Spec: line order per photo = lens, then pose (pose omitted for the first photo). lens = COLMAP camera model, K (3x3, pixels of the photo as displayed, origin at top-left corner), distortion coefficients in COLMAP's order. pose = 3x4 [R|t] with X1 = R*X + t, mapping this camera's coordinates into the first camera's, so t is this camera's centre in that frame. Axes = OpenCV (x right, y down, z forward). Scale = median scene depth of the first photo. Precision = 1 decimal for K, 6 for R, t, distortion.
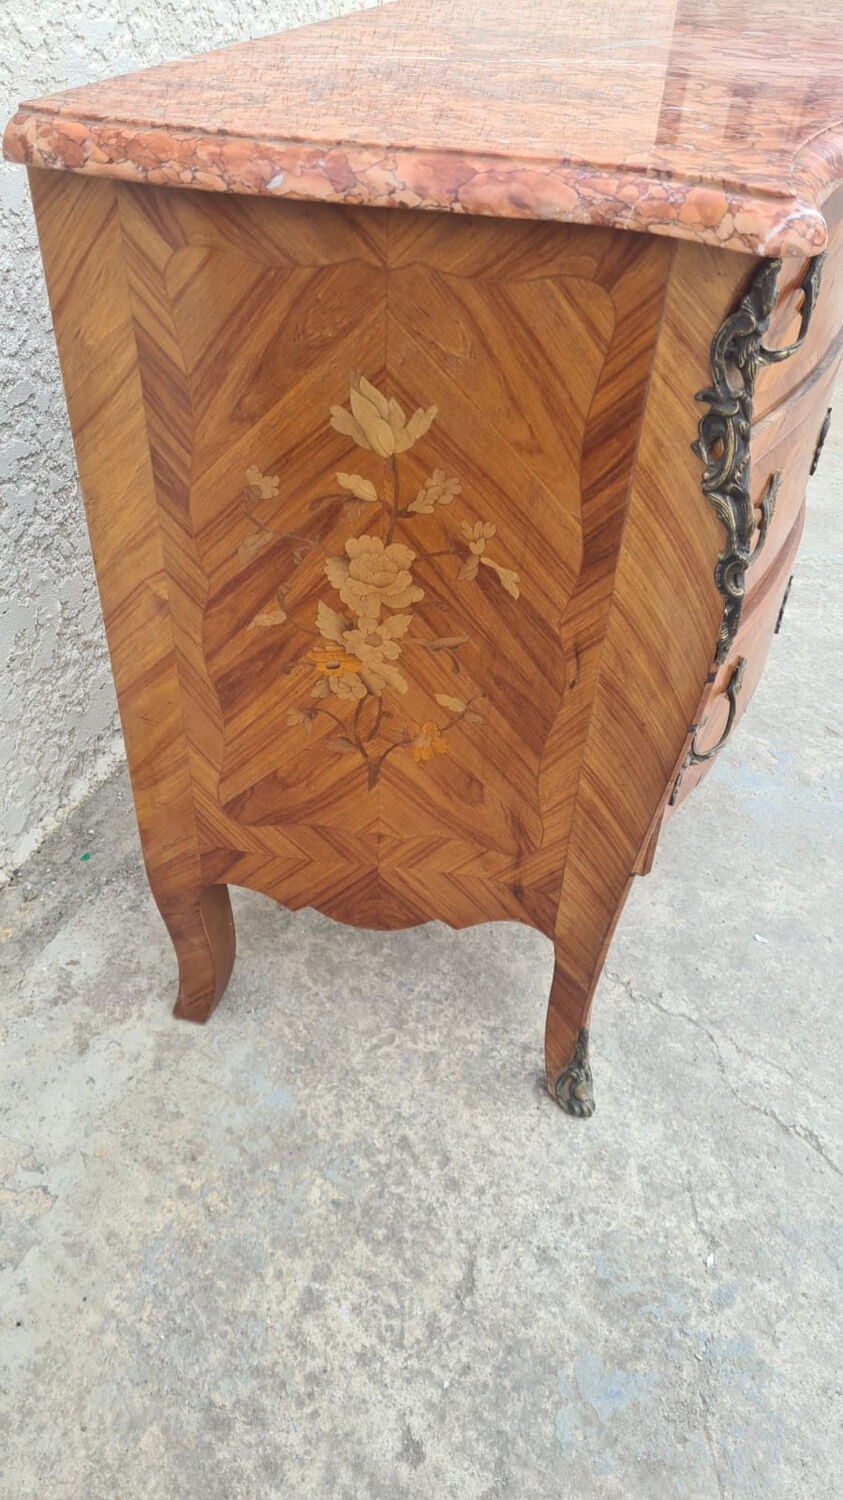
lens RADIAL K [[1128.0, 0, 426.6], [0, 1128.0, 755.8], [0, 0, 1]] dist [0.062348, -0.061398]
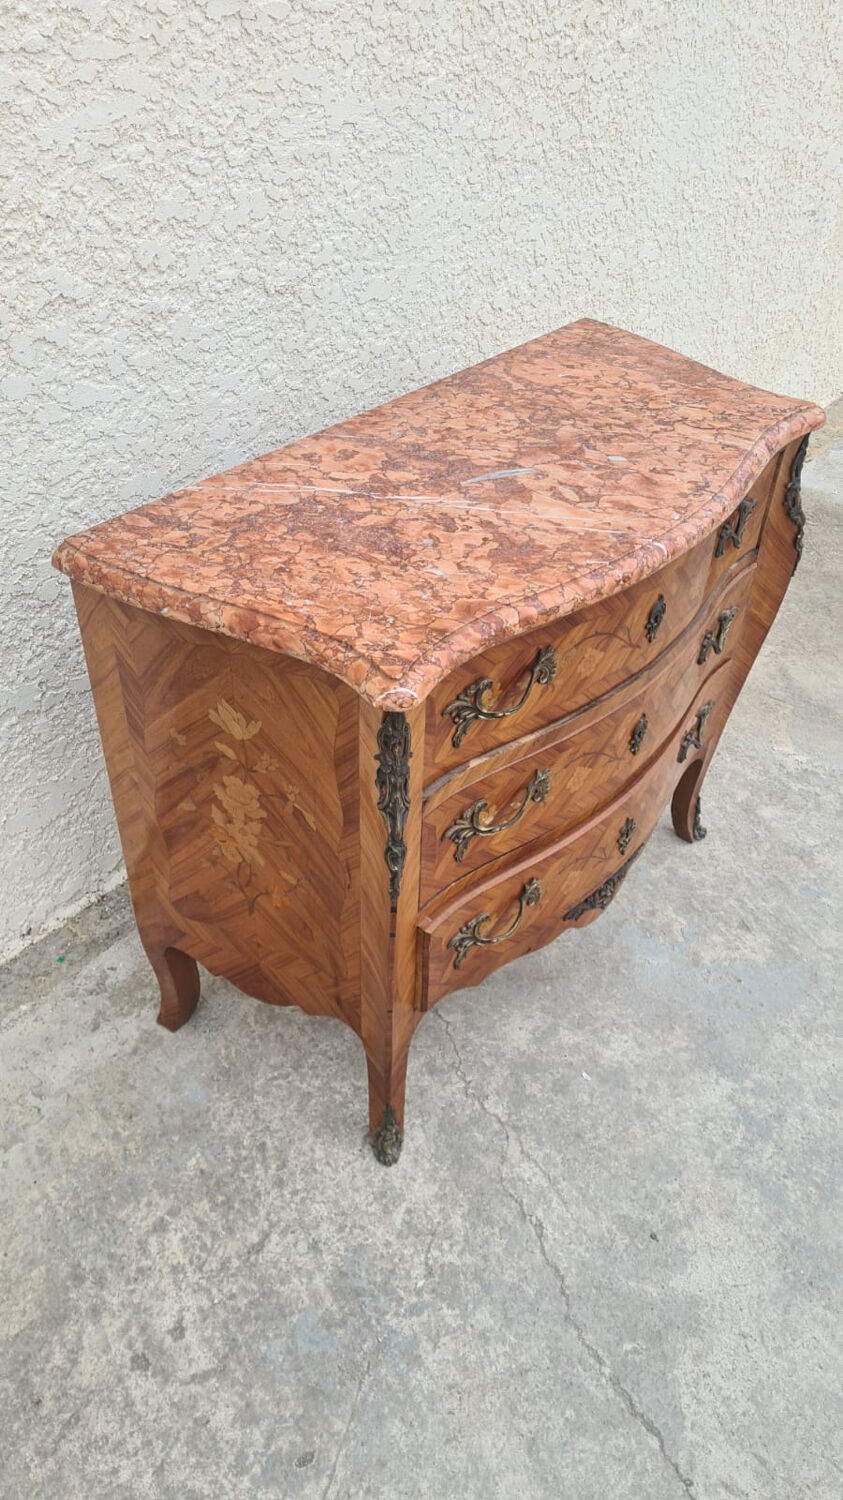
lens RADIAL K [[1128.0, 0, 421.4], [0, 1128.0, 757.6], [0, 0, 1]] dist [0.062348, -0.061398]
pose [[0.946347, 0.194077, -0.258381, 0.525882], [-0.197394, 0.980234, 0.013303, -0.246919], [0.255856, 0.038414, 0.965951, -0.450646]]
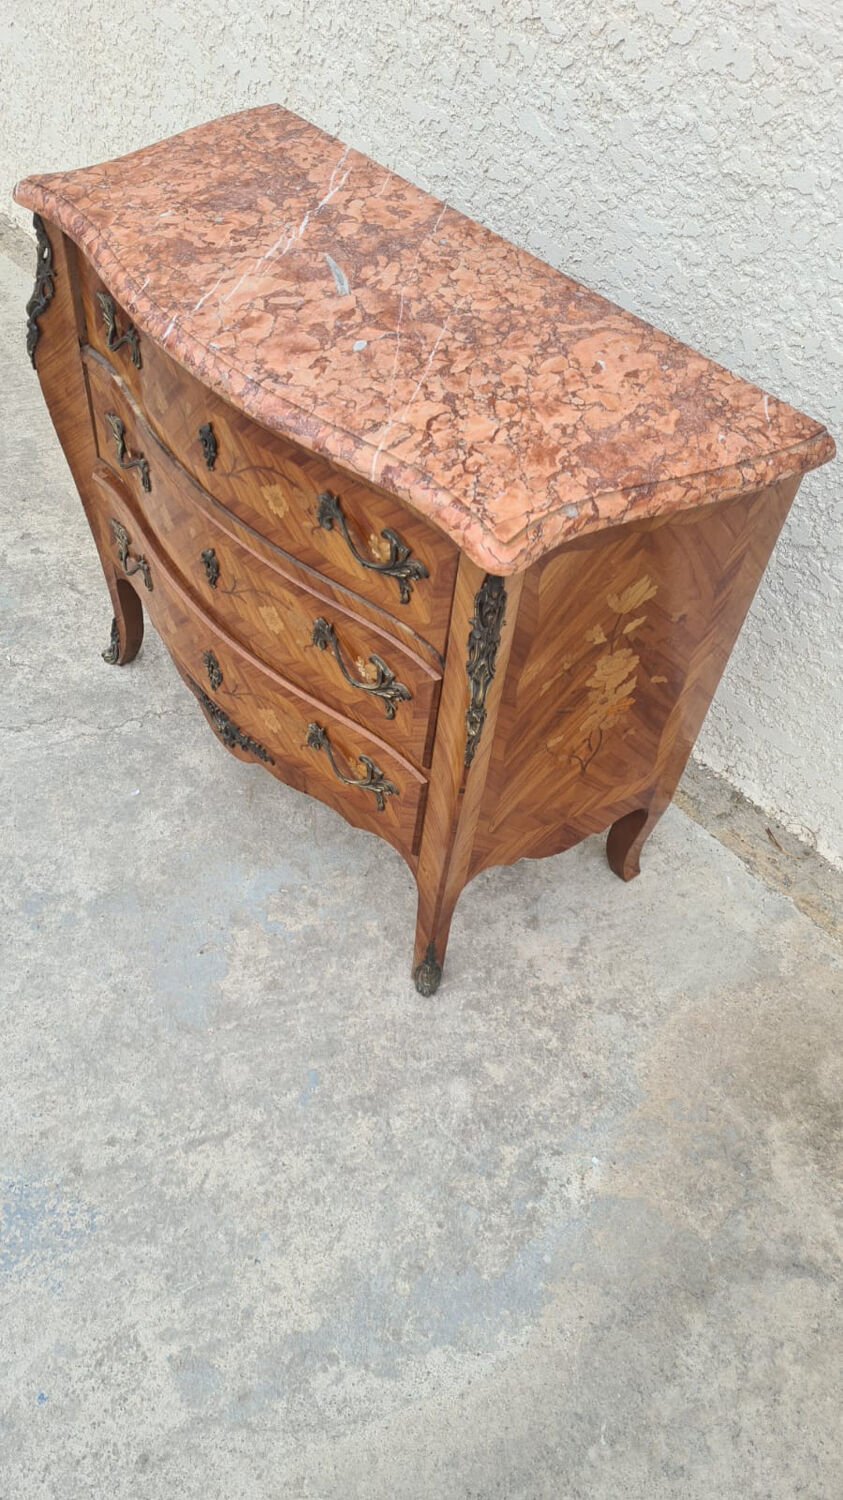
lens RADIAL K [[1128.0, 0, 420.4], [0, 1128.0, 775.8], [0, 0, 1]] dist [0.062348, -0.061398]
pose [[-0.459449, 0.613557, -0.642227, 1.437716], [-0.646658, 0.264608, 0.715414, -1.535343], [0.608885, 0.743997, 0.275187, 1.115144]]
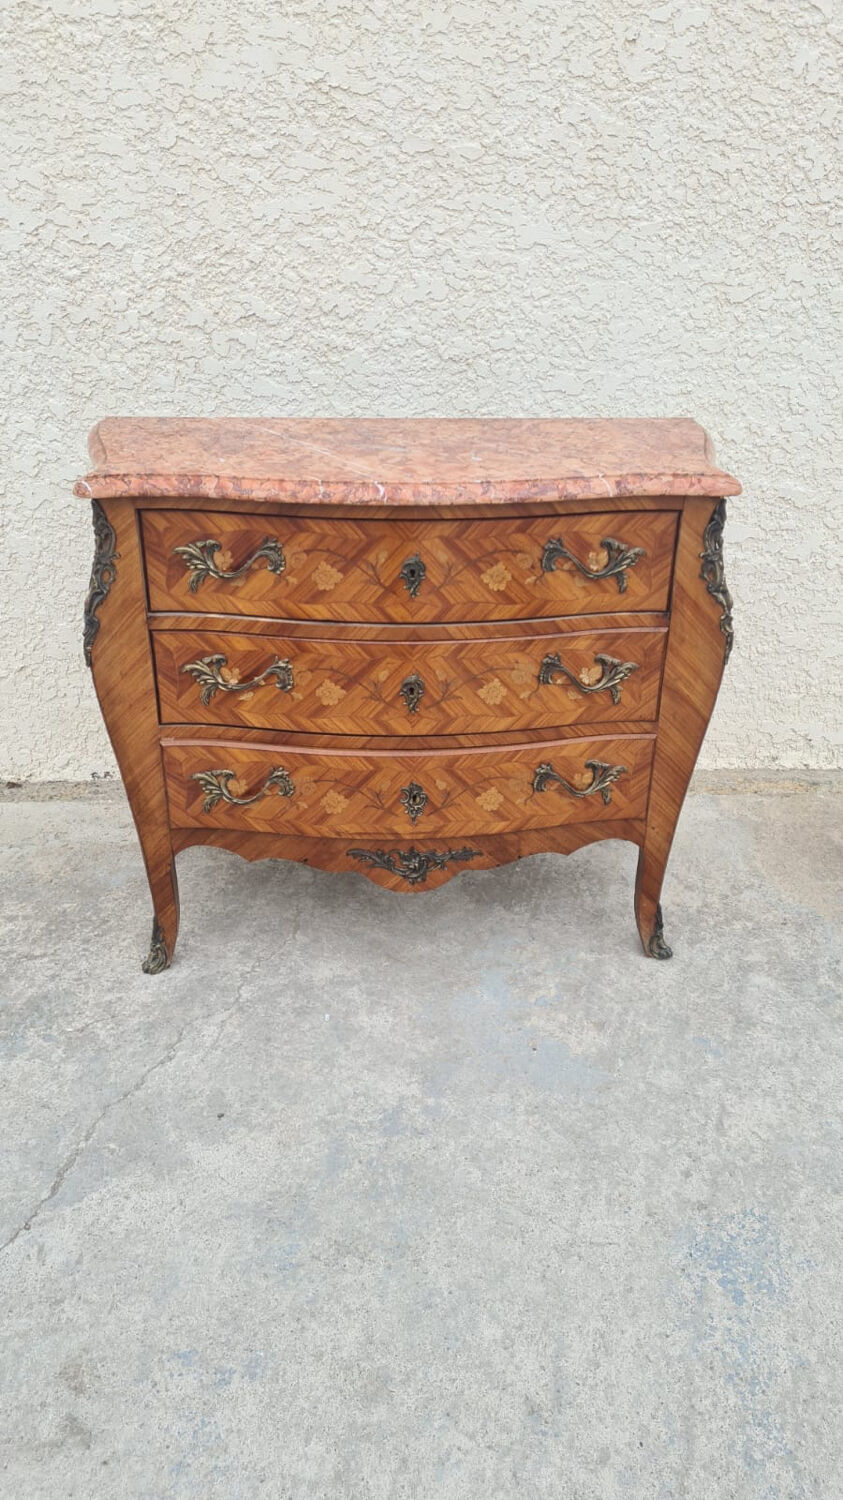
lens RADIAL K [[1128.0, 0, 418.2], [0, 1128.0, 755.9], [0, 0, 1]] dist [0.062348, -0.061398]
pose [[0.414552, 0.369166, -0.831783, 1.904261], [-0.574329, 0.815132, 0.075536, -0.373407], [0.705898, 0.446404, 0.549937, 0.235064]]
